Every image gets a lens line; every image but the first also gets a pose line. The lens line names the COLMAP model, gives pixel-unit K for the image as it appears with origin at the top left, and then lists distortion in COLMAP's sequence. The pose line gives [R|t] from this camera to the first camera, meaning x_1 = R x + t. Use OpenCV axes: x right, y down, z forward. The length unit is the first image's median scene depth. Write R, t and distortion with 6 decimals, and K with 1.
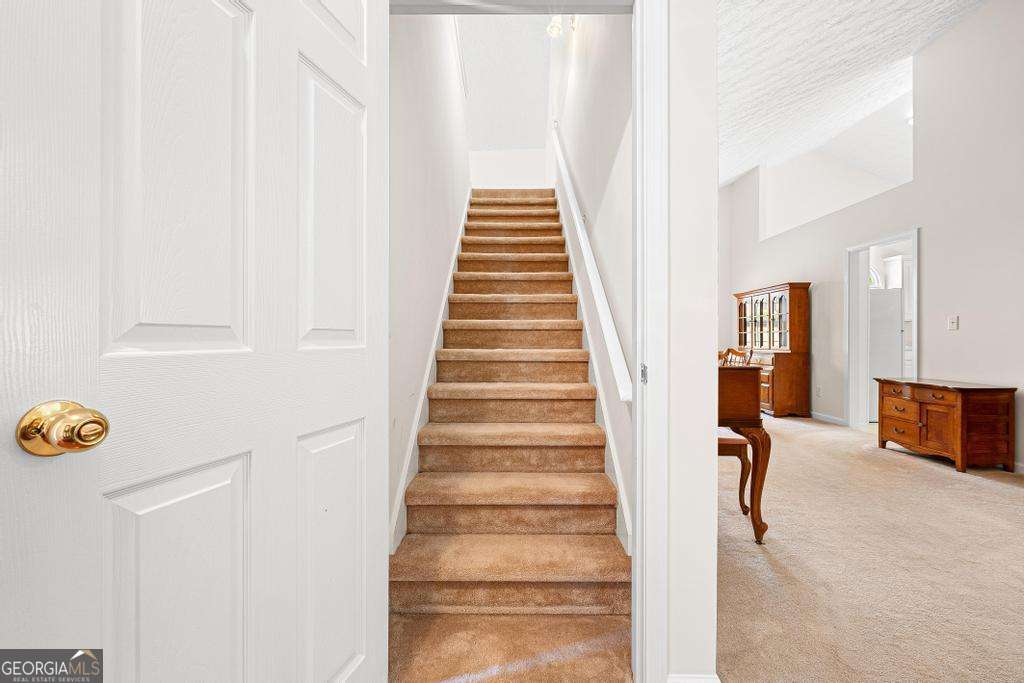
lens RADIAL K [[440.4, 0, 505.1], [0, 440.4, 343.2], [0, 0, 1]] dist [0.000834, -0.000195]
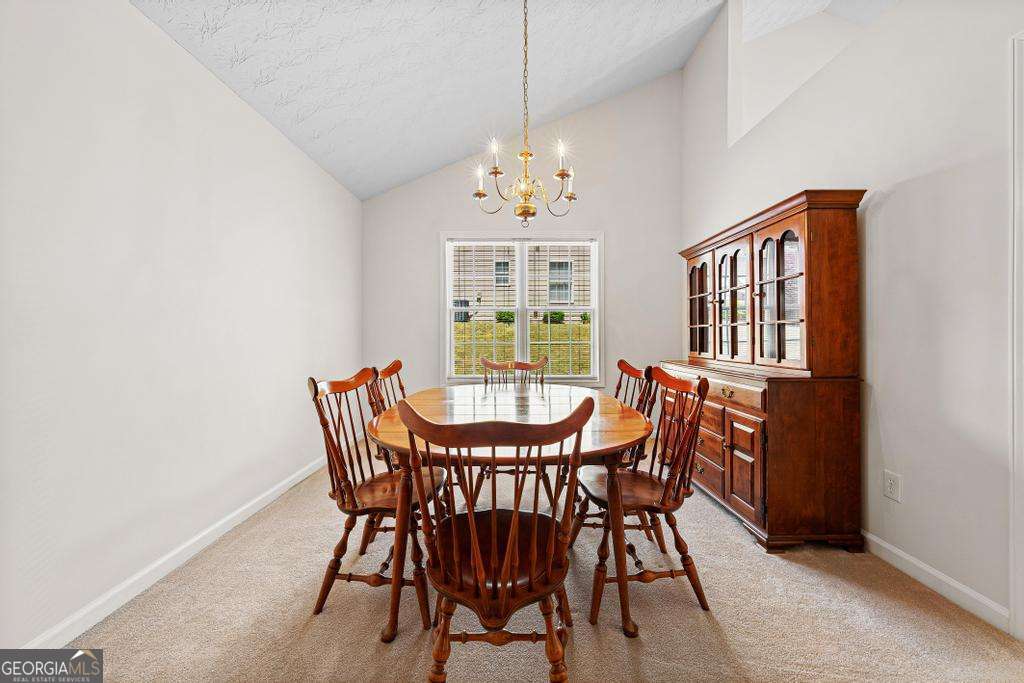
lens RADIAL K [[376.3, 0, 517.6], [0, 376.3, 337.5], [0, 0, 1]] dist [-0.002766, -0.000215]
pose [[0.999972, -0.006293, 0.004078, 0.372084], [0.006278, 0.999973, 0.003689, -0.014816], [-0.004101, -0.003663, 0.999985, 0.638937]]
